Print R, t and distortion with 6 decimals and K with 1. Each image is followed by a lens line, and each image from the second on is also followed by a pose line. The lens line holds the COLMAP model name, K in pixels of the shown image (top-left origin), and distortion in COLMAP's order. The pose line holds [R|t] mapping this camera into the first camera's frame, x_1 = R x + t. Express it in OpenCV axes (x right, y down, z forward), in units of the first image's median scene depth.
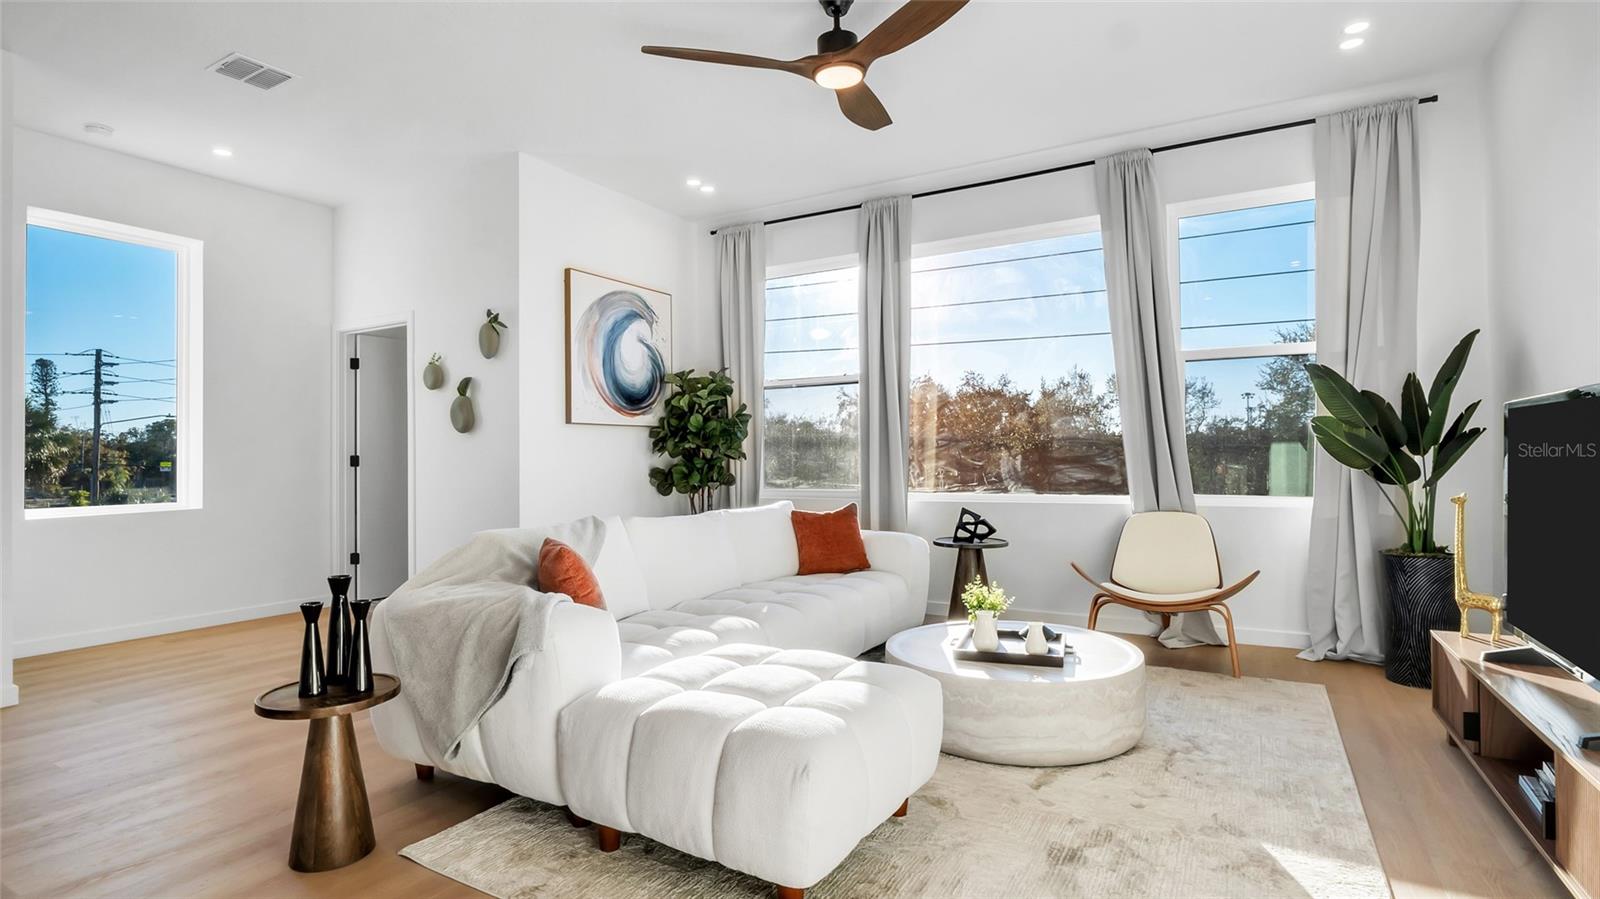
lens RADIAL K [[766.7, 0, 806.2], [0, 766.7, 451.2], [0, 0, 1]] dist [-0.026151, -0.001579]
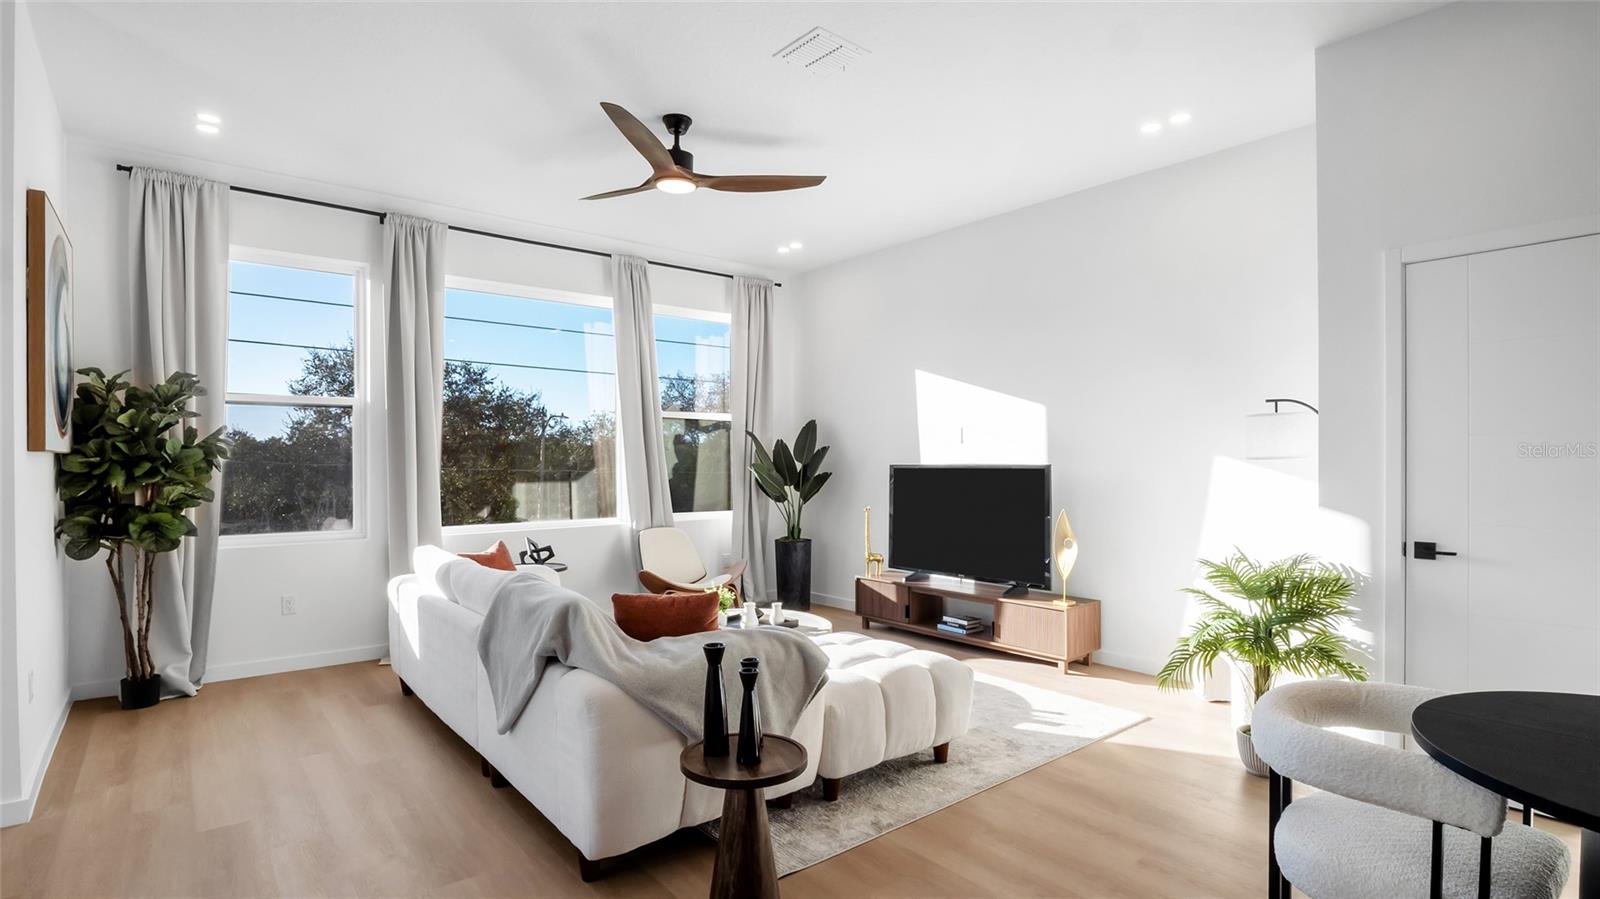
lens RADIAL K [[769.3, 0, 805.1], [0, 769.3, 464.1], [0, 0, 1]] dist [-0.014467, -0.000591]
pose [[0.343645, 0.005042, 0.939086, -0.665578], [-0.007825, 0.999966, -0.002505, -0.030330], [-0.939067, -0.006488, 0.343672, 0.240826]]
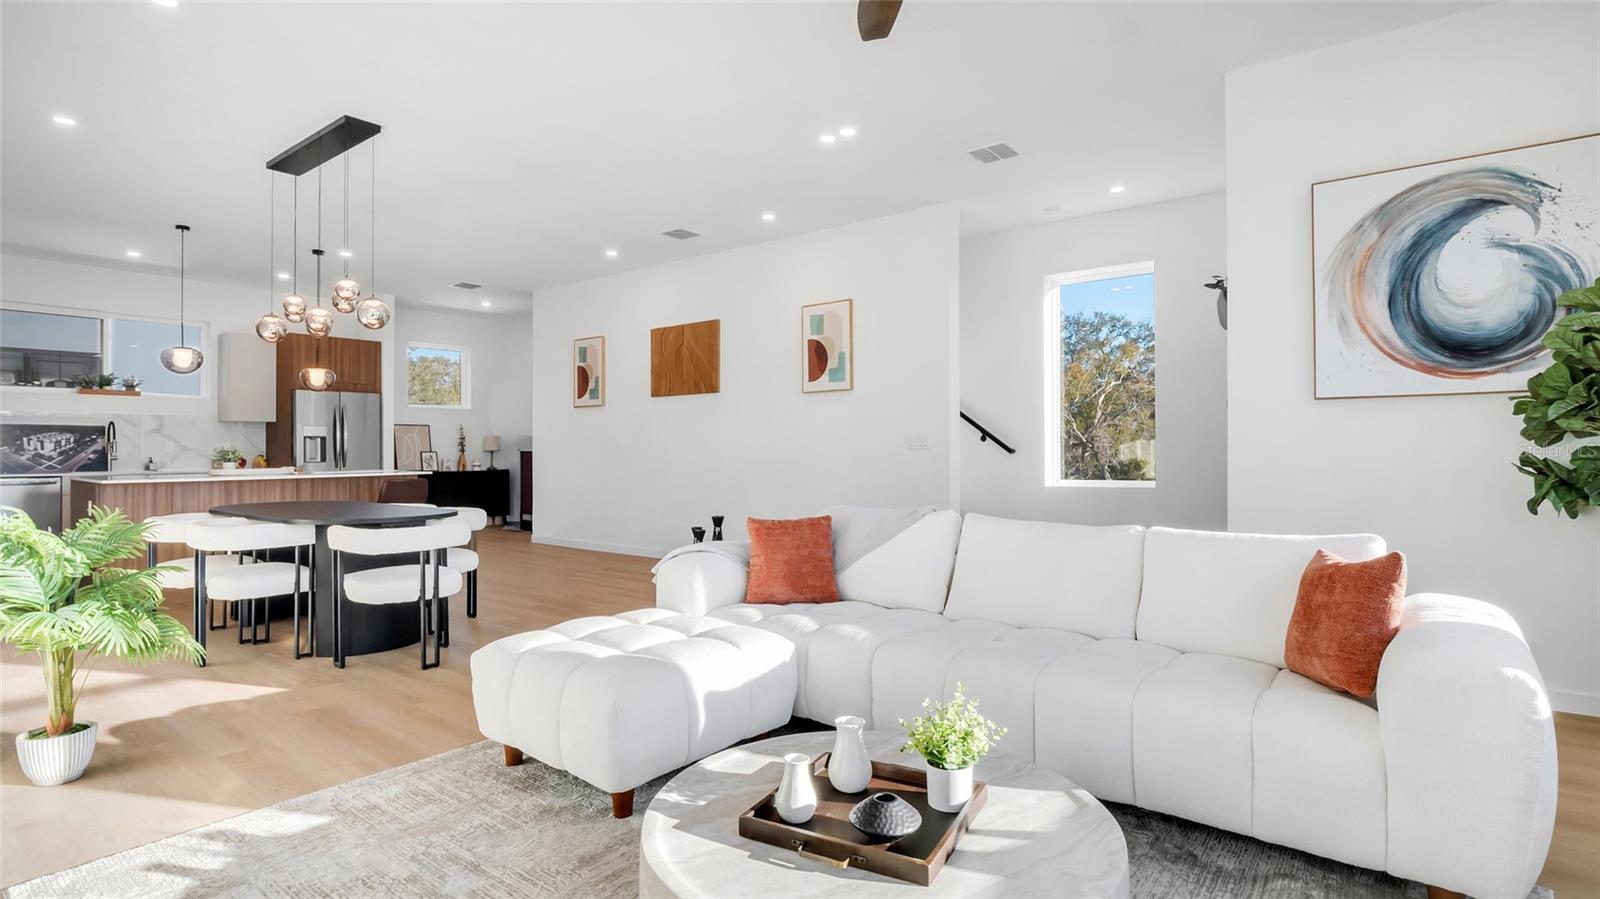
lens RADIAL K [[766.7, 0, 801.8], [0, 766.7, 445.6], [0, 0, 1]] dist [-0.026151, -0.001579]
pose [[-0.122036, 0.005392, -0.992511, 0.470085], [0.012762, 0.999911, 0.003863, -0.000830], [0.992444, -0.012195, -0.122093, 0.616858]]
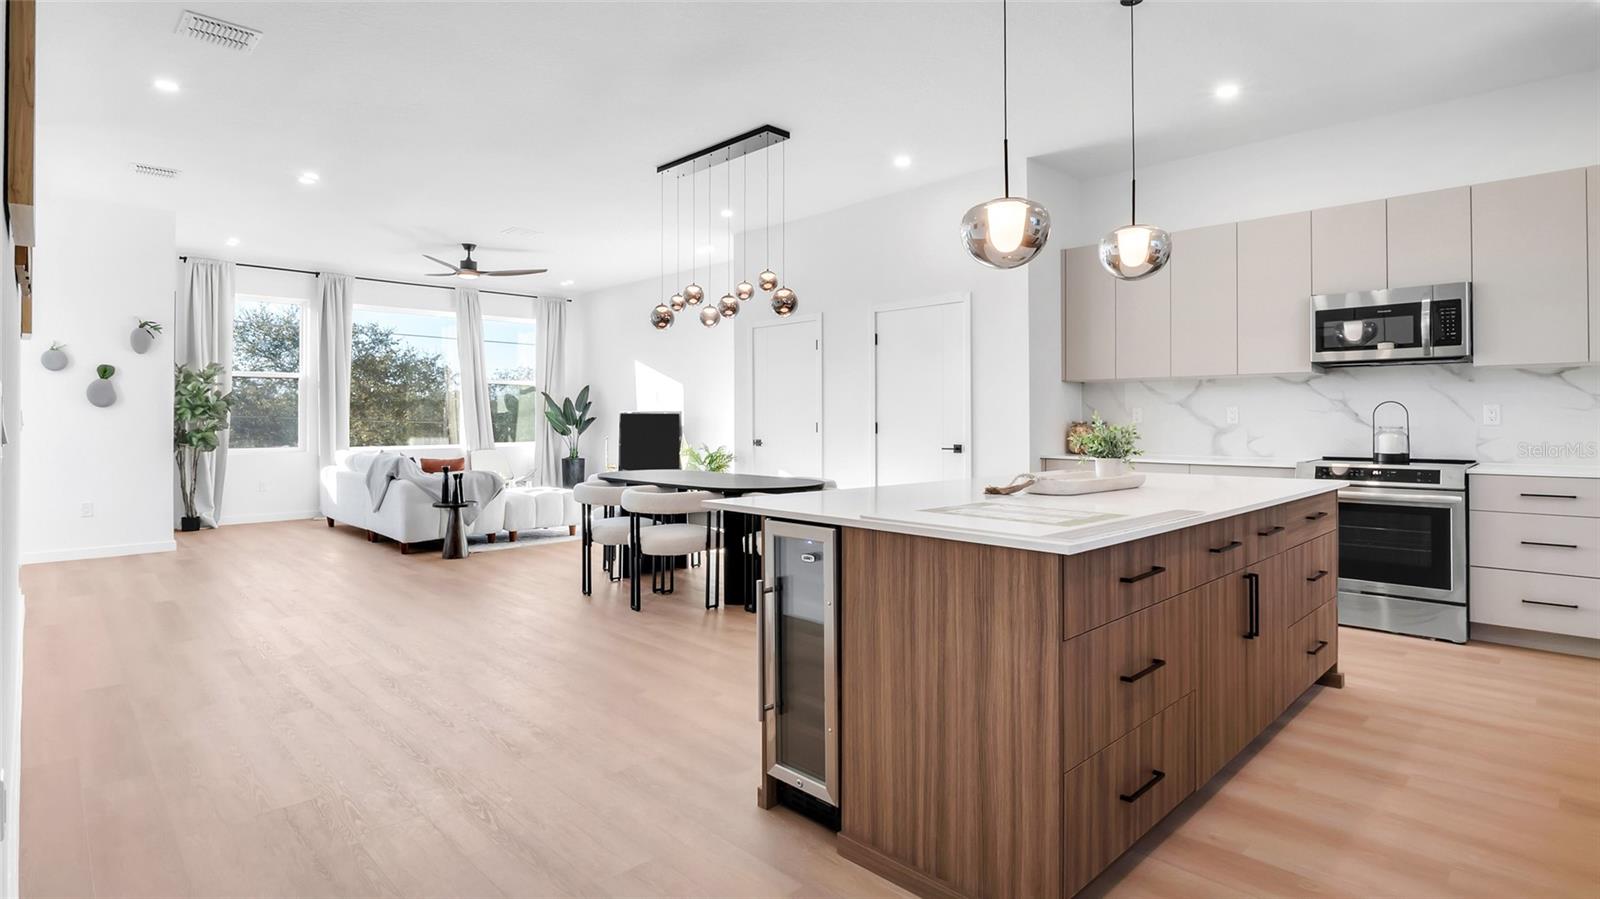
lens RADIAL K [[766.7, 0, 806.7], [0, 766.7, 409.6], [0, 0, 1]] dist [-0.026151, -0.001579]
pose [[0.246948, 0.019626, 0.968830, -1.365708], [-0.007212, 0.999804, -0.018415, -0.005838], [-0.969002, -0.002440, 0.247041, -0.463841]]
